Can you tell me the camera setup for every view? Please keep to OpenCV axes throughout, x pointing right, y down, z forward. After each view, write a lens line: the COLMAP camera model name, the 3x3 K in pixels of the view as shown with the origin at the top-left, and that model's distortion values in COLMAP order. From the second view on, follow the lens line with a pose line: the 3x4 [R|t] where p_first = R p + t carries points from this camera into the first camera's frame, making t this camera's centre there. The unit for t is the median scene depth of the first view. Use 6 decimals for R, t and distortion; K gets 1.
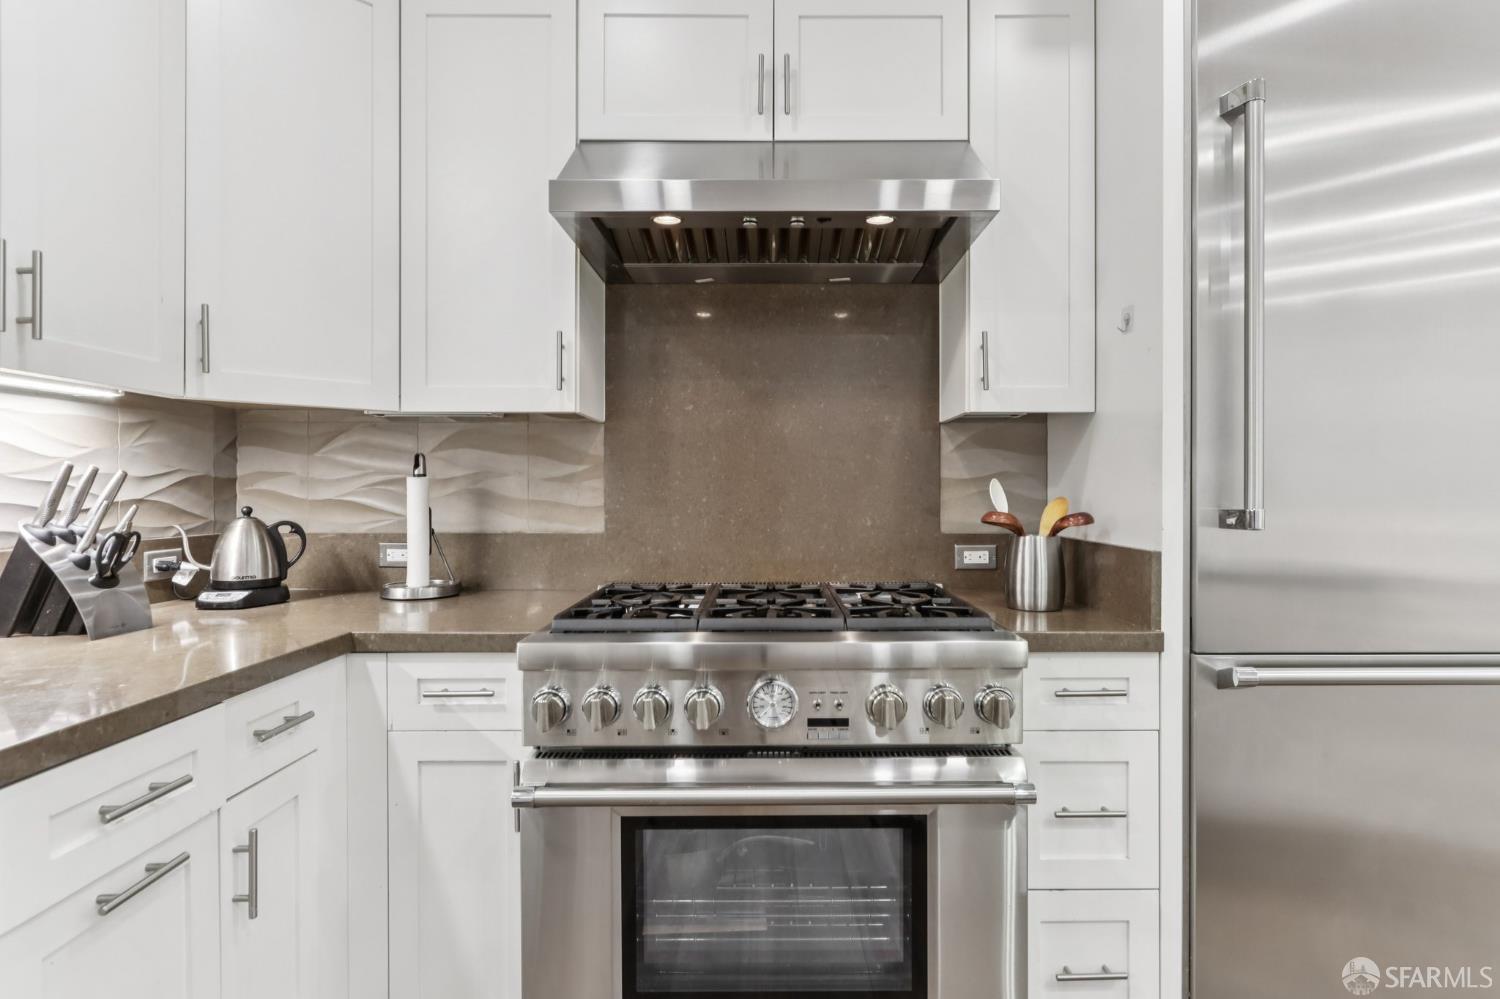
lens RADIAL K [[773.9, 0, 755.0], [0, 773.9, 488.0], [0, 0, 1]] dist [-0.006160, 0.000936]
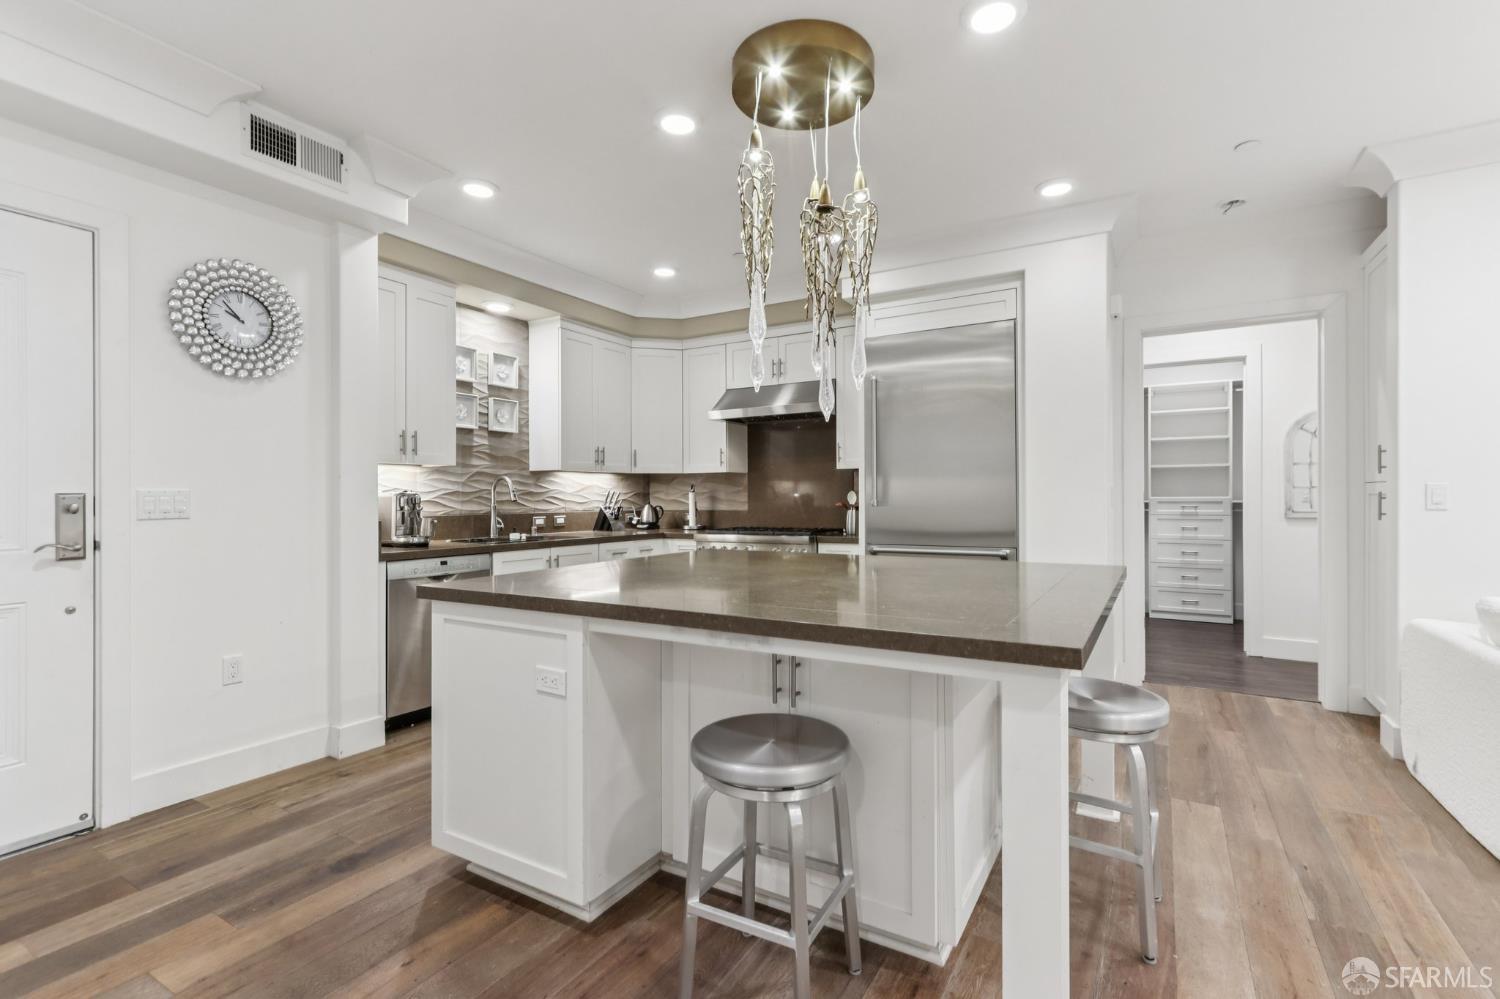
lens RADIAL K [[686.7, 0, 756.8], [0, 686.7, 493.1], [0, 0, 1]] dist [0.010674, -0.001125]
pose [[0.870381, -0.008793, -0.492300, 1.327147], [0.006811, 0.999960, -0.005819, 0.008060], [0.492331, 0.001712, 0.870406, -1.495703]]
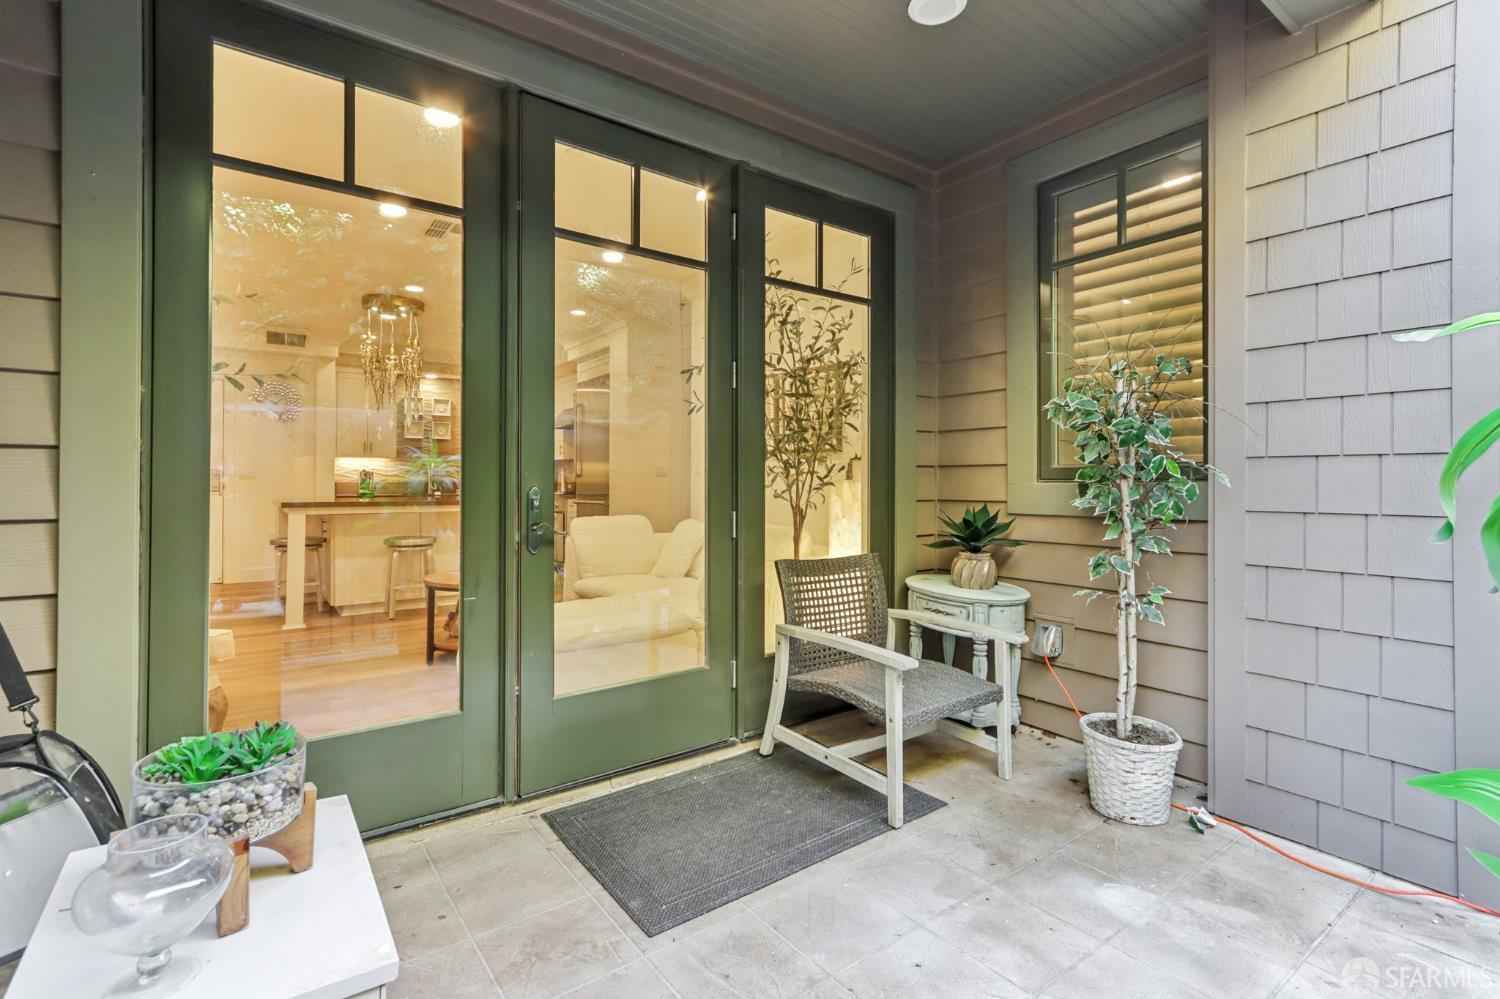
lens RADIAL K [[686.7, 0, 760.8], [0, 686.7, 476.9], [0, 0, 1]] dist [0.010674, -0.001125]
pose [[0.615410, -0.011559, -0.788122, 4.578127], [0.004099, 0.999926, -0.011464, 0.094062], [0.788196, 0.003824, 0.615412, -0.950287]]
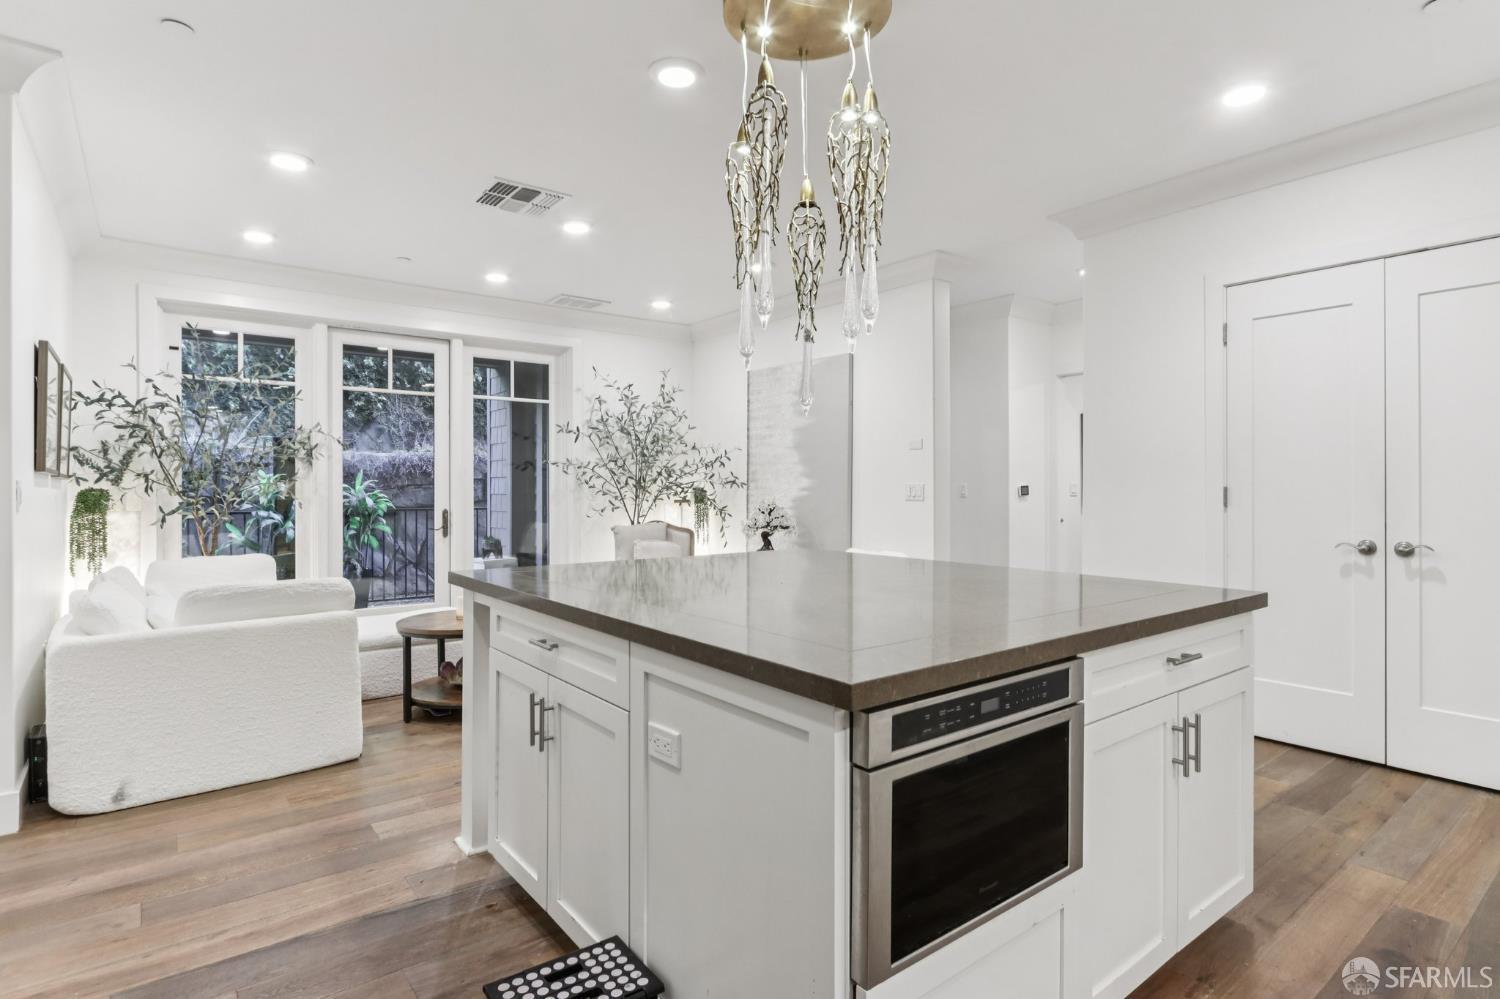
lens RADIAL K [[773.9, 0, 754.7], [0, 773.9, 489.1], [0, 0, 1]] dist [-0.006160, 0.000936]
pose [[-0.630266, -0.003075, 0.776373, -0.191048], [-0.000555, 0.999994, 0.003511, -0.003103], [-0.776379, 0.001782, -0.630264, 0.589532]]
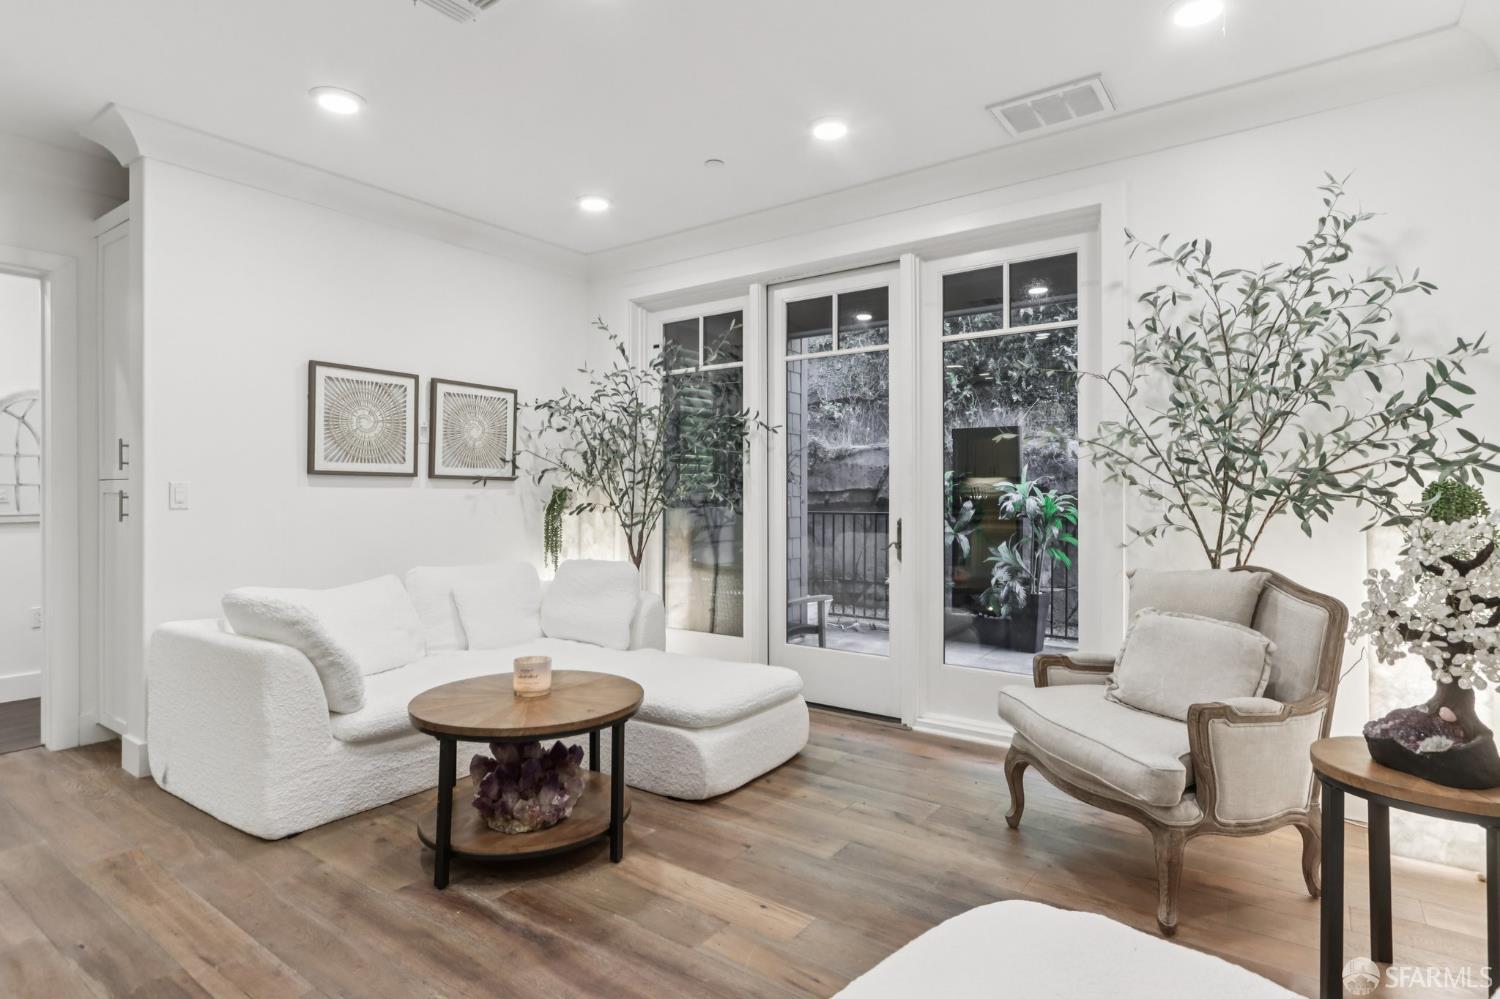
lens RADIAL K [[773.9, 0, 762.4], [0, 773.9, 494.7], [0, 0, 1]] dist [-0.006160, 0.000936]
pose [[0.567935, -0.010058, 0.823012, 1.213096], [0.005262, 0.999949, 0.008589, 0.007773], [-0.823056, -0.000547, 0.567959, -1.406078]]
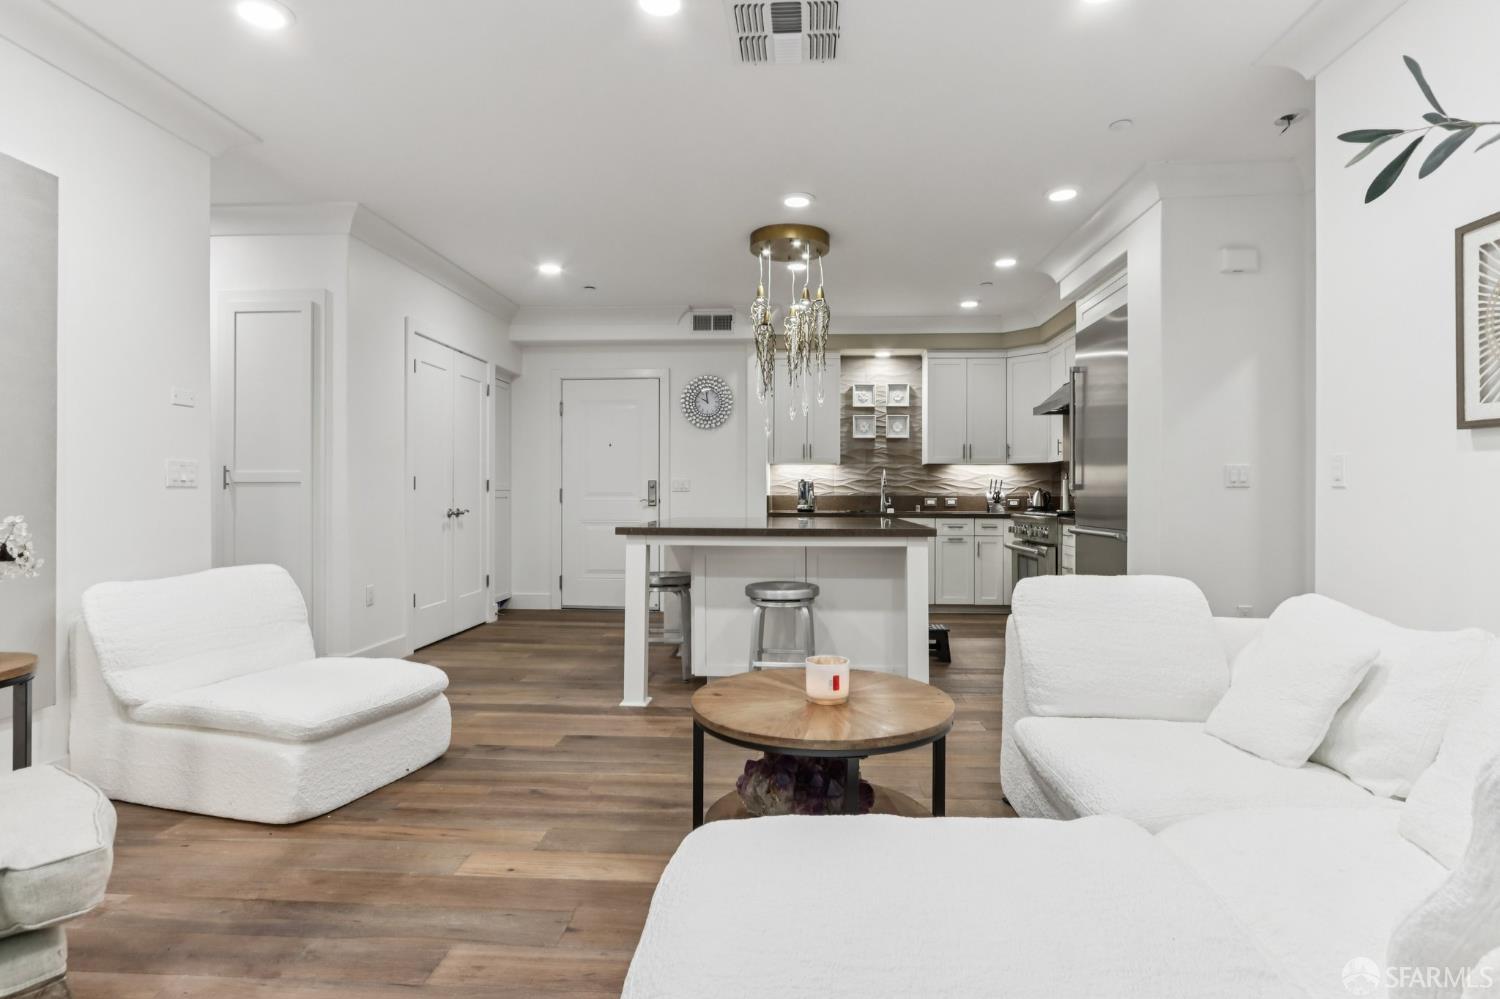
lens RADIAL K [[773.9, 0, 760.5], [0, 773.9, 490.5], [0, 0, 1]] dist [-0.006160, 0.000936]
pose [[-0.039093, -0.006572, -0.999214, 3.422478], [-0.000958, 0.999978, -0.006540, 0.066322], [0.999235, 0.000702, -0.039099, -0.274973]]
